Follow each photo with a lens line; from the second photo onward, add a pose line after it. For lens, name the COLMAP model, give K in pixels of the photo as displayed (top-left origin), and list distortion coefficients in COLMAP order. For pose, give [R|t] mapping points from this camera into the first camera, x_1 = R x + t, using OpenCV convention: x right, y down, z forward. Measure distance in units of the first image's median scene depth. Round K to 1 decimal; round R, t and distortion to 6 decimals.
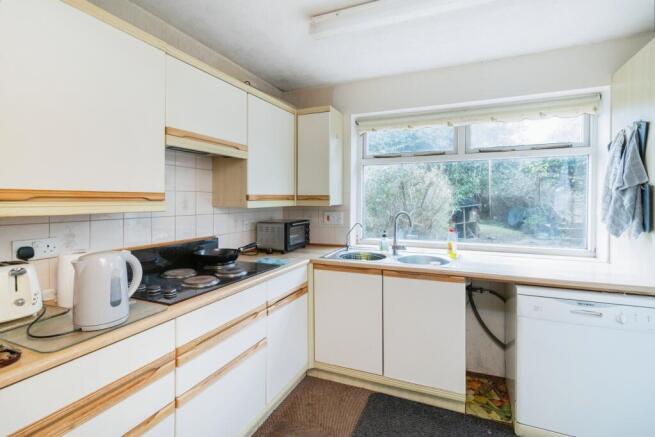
lens RADIAL K [[304.9, 0, 324.1], [0, 304.9, 203.6], [0, 0, 1]] dist [-0.000034, -0.000091]
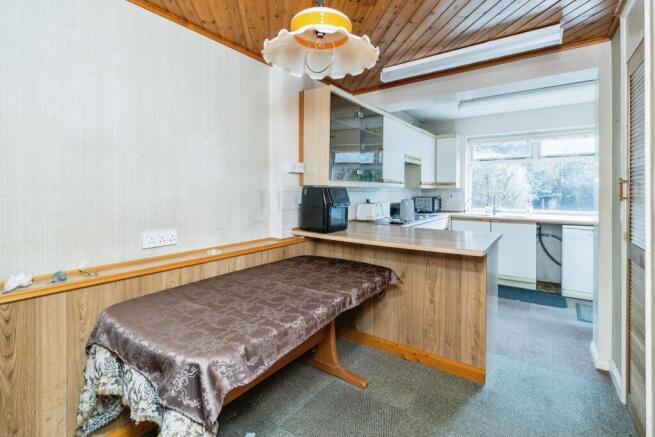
lens RADIAL K [[310.9, 0, 329.5], [0, 310.9, 195.2], [0, 0, 1]] dist [-0.001666, -0.000162]
pose [[0.984208, 0.004518, -0.176957, -0.400496], [-0.004520, 0.999990, 0.000392, 0.051576], [0.176957, 0.000414, 0.984218, -0.976224]]
